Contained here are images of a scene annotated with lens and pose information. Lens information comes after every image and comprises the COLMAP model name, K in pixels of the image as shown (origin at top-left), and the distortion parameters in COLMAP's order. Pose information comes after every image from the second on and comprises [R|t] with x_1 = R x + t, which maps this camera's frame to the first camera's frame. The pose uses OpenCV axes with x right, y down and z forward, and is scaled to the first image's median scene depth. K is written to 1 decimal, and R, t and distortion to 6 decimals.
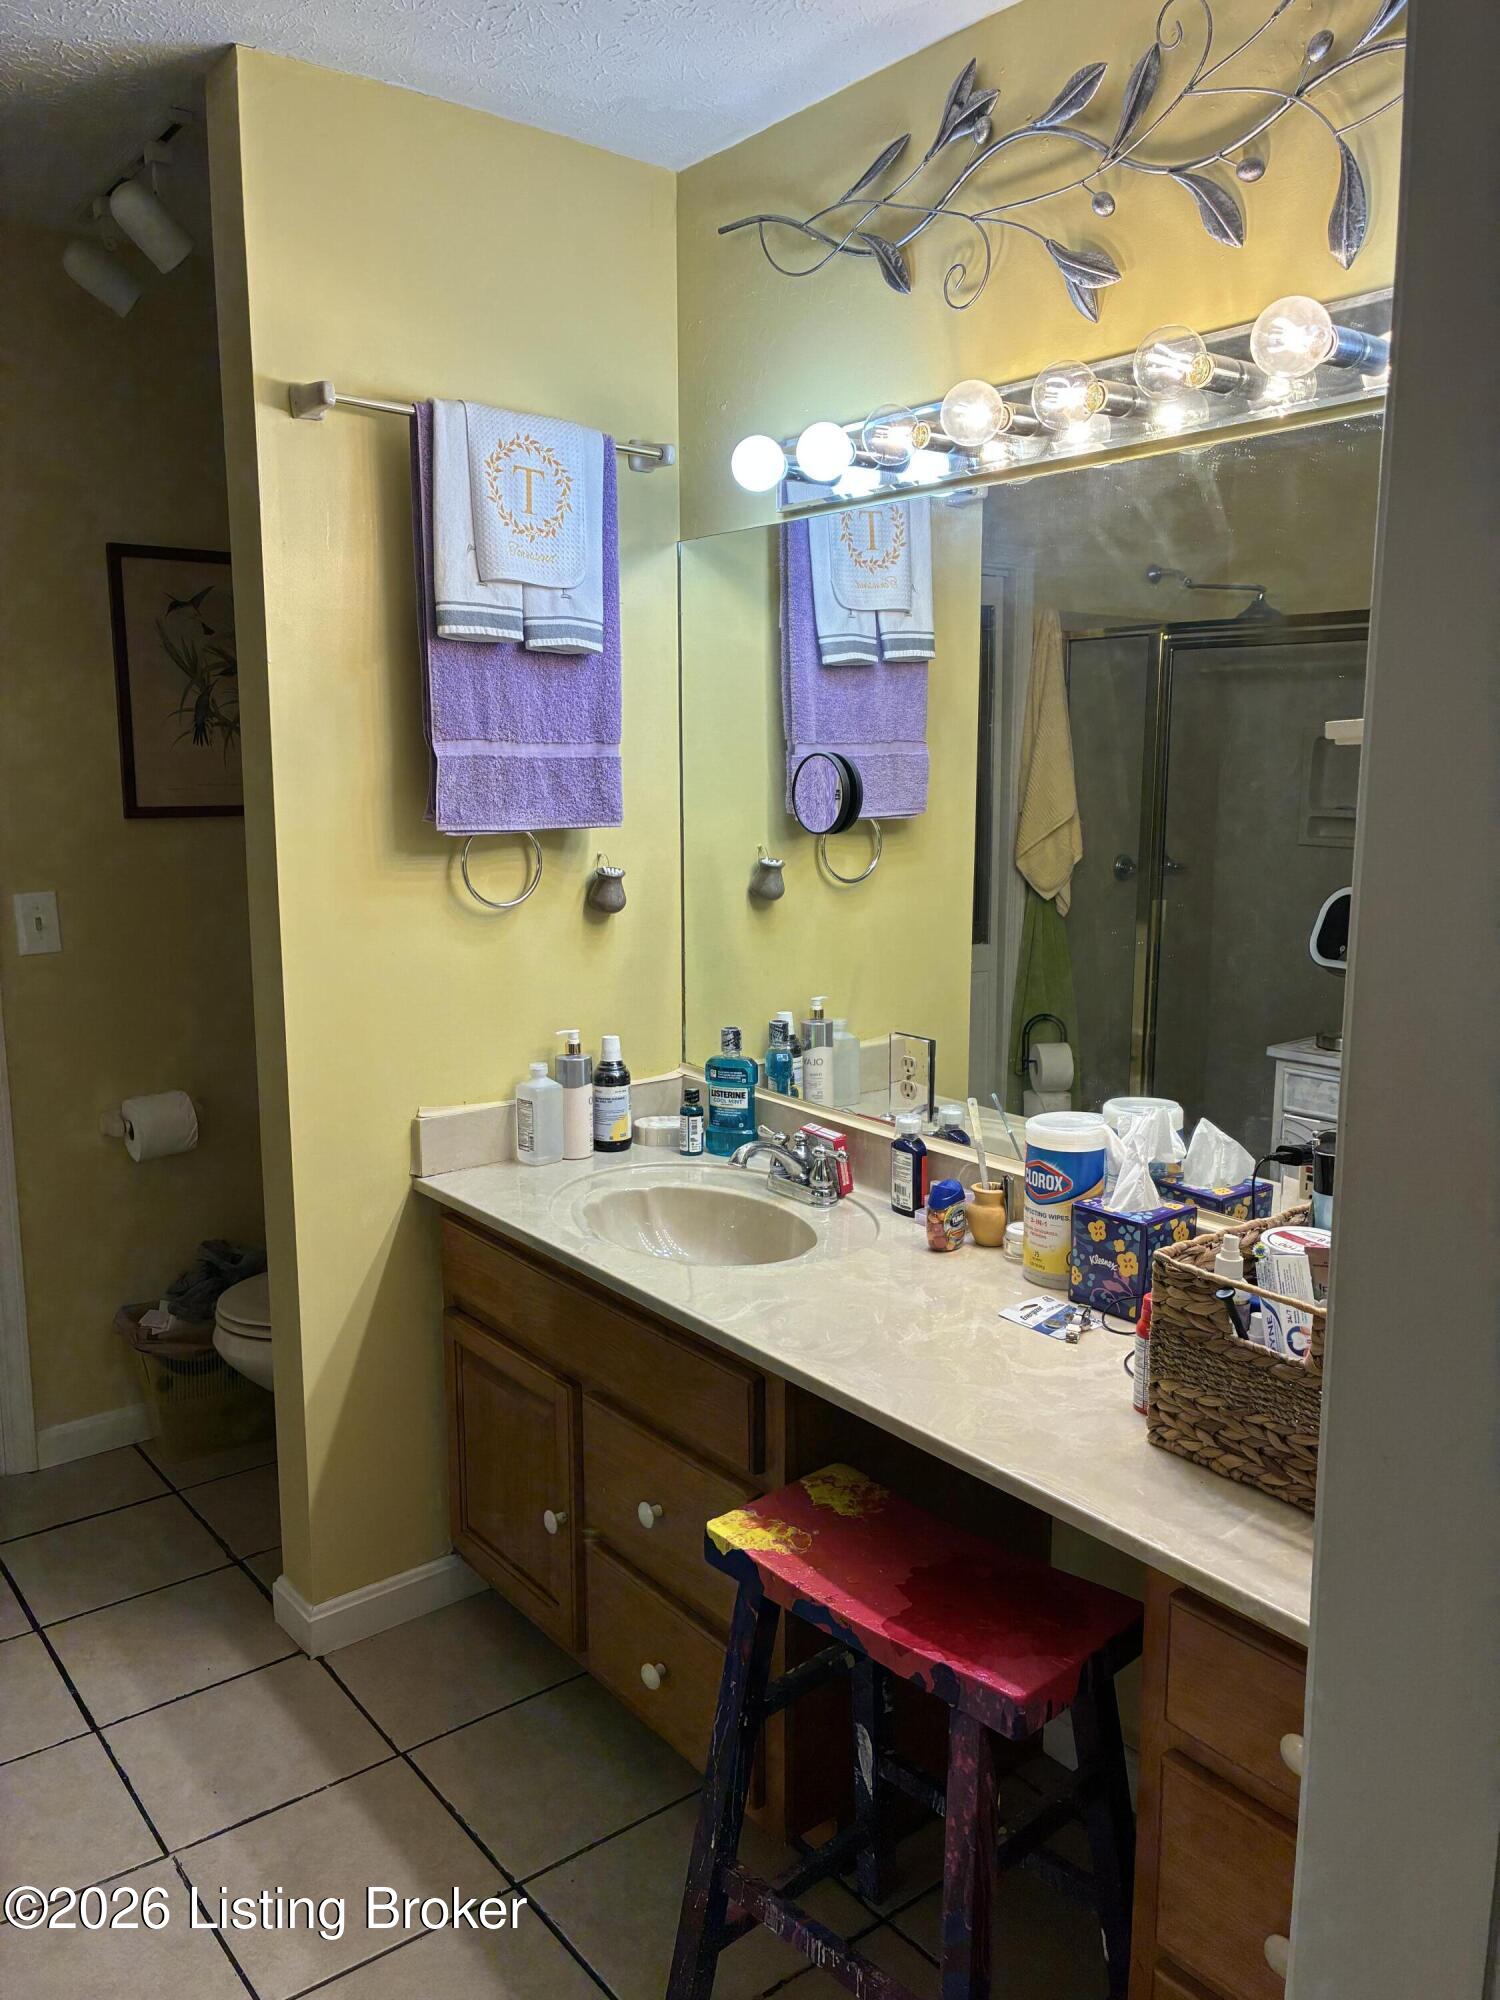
lens RADIAL K [[1522.4, 0, 750.9], [0, 1522.4, 1004.2], [0, 0, 1]] dist [0.065731, -0.075028]
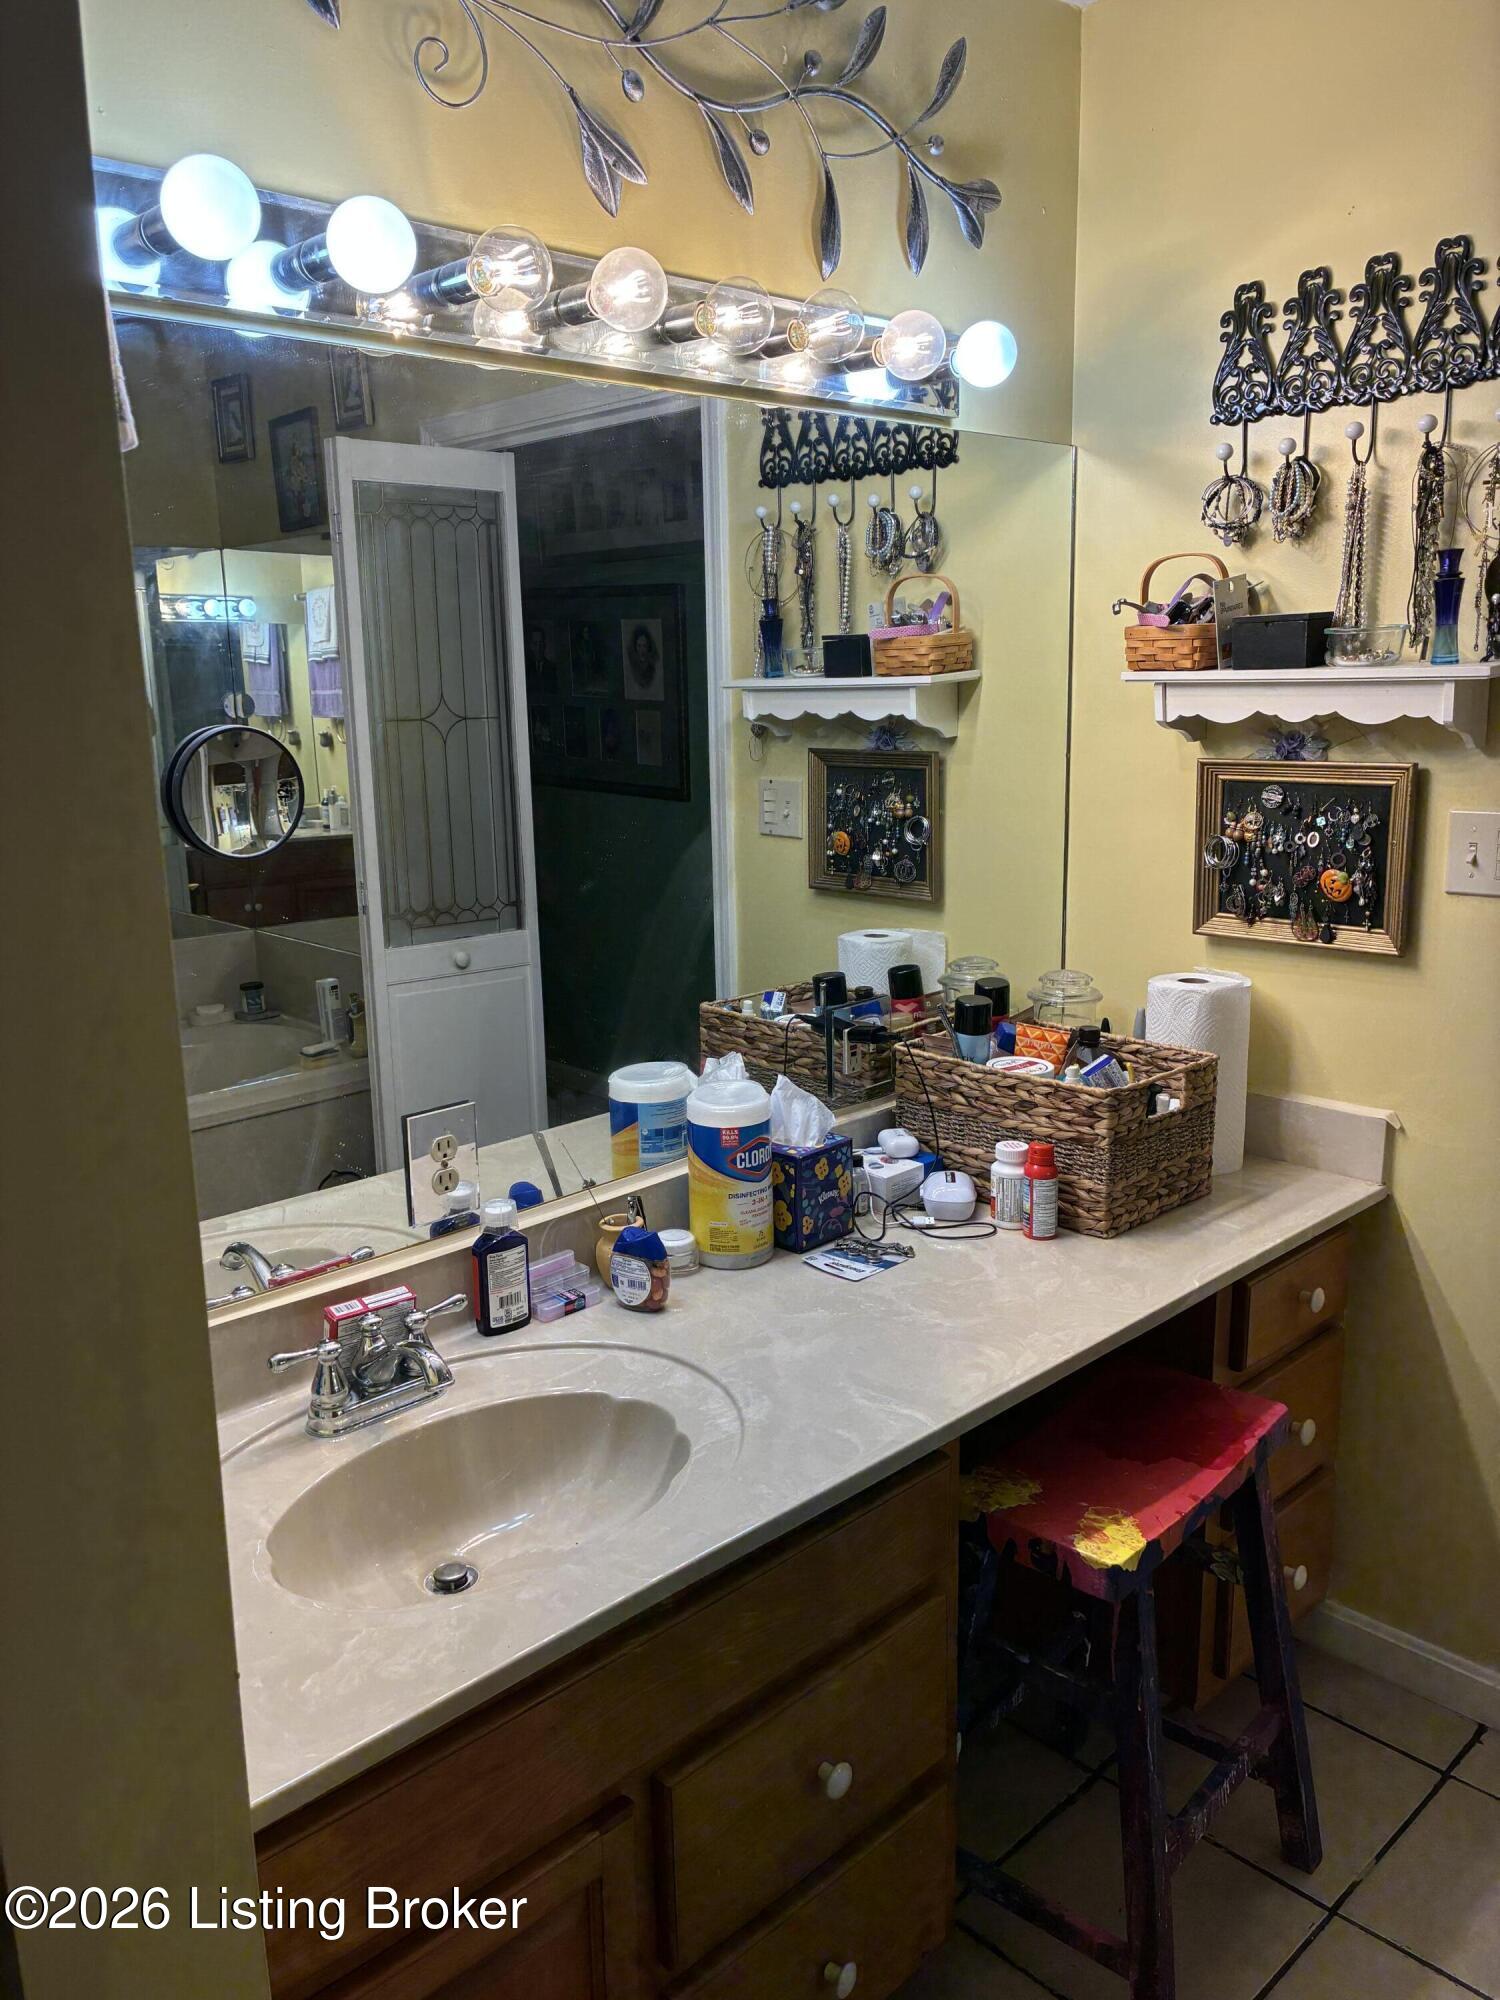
lens RADIAL K [[1522.4, 0, 748.6], [0, 1522.4, 992.7], [0, 0, 1]] dist [0.065731, -0.075028]
pose [[-0.100414, -0.209154, 0.972714, -0.783401], [0.185113, 0.956657, 0.224810, -0.217906], [-0.977574, 0.202636, -0.057344, 1.144168]]
